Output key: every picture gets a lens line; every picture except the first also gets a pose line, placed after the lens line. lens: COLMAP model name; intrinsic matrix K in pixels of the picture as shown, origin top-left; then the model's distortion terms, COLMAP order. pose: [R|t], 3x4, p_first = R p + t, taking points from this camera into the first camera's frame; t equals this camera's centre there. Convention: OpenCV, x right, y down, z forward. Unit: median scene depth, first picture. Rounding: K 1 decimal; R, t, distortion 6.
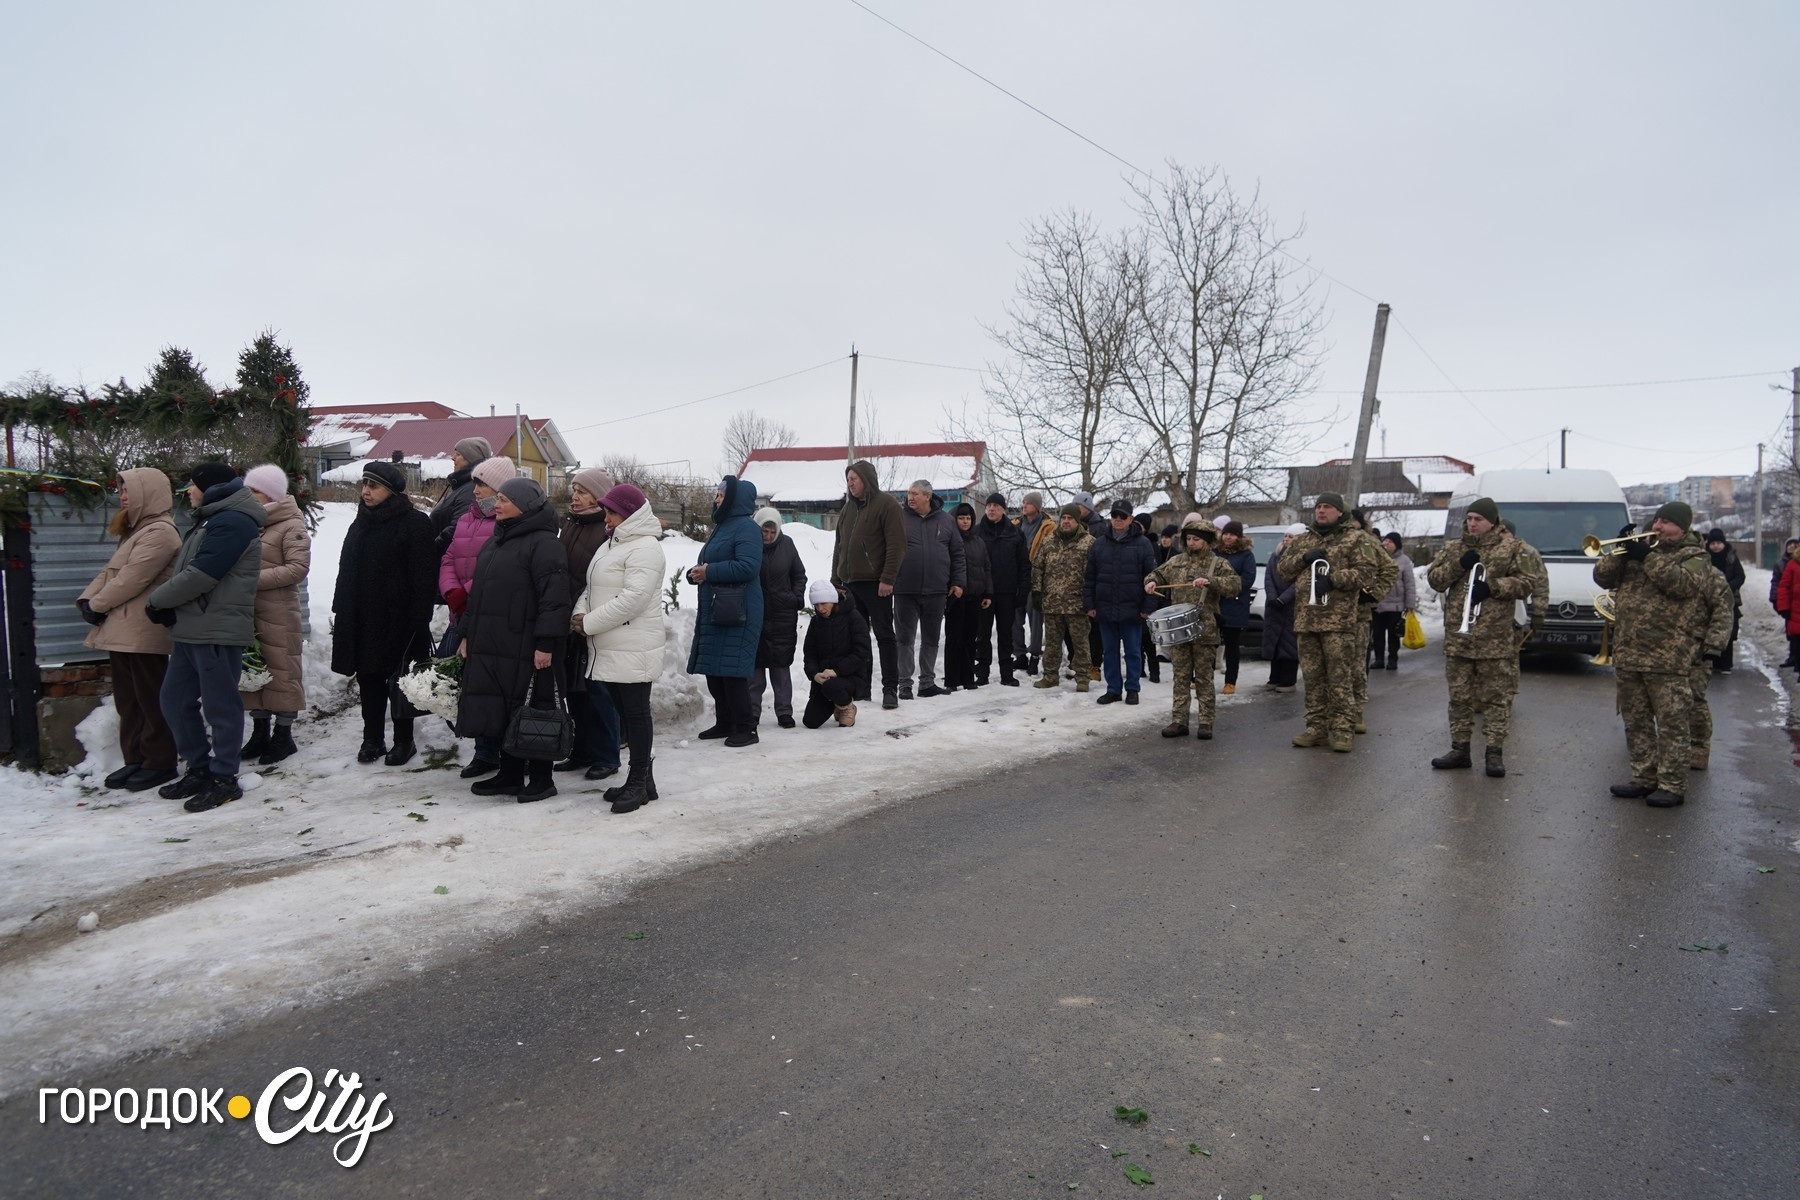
lens RADIAL K [[1336.6, 0, 900.0], [0, 1336.6, 600.0], [0, 0, 1]] dist [-0.004939, 0.006159]
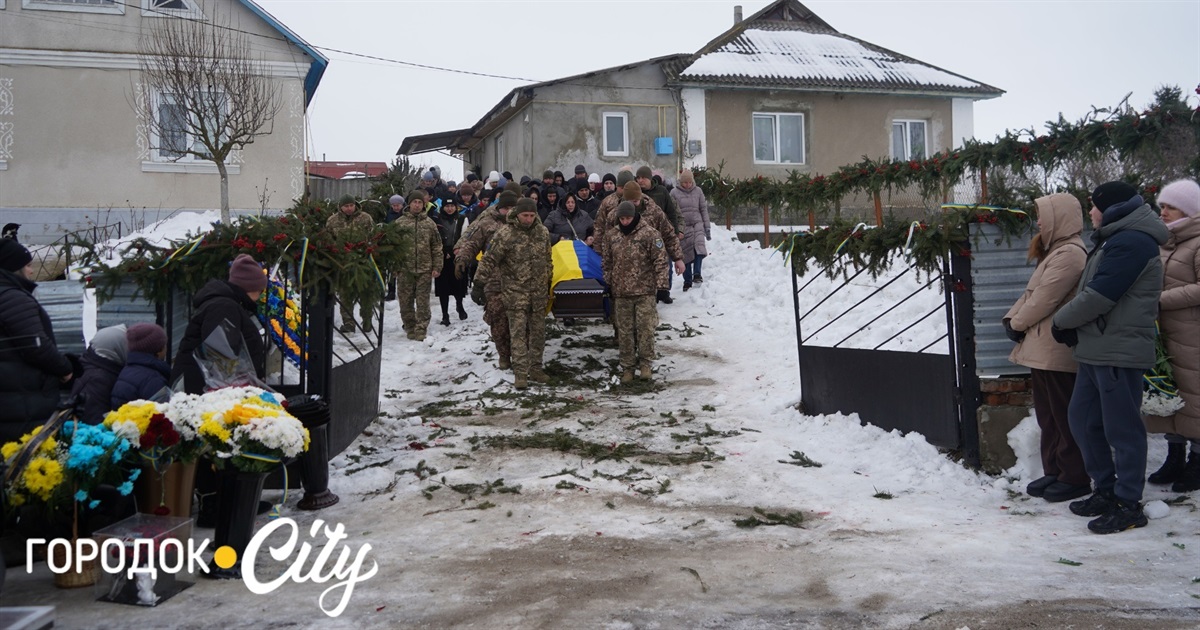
lens RADIAL K [[1093.5, 0, 600.0], [0, 1093.5, 276.9], [0, 0, 1]] dist [-0.011154, 0.004541]
pose [[0.517686, -0.019980, -0.855337, -0.019123], [-0.001227, 0.999709, -0.024095, -0.012387], [0.855570, 0.013523, 0.517511, 0.249507]]
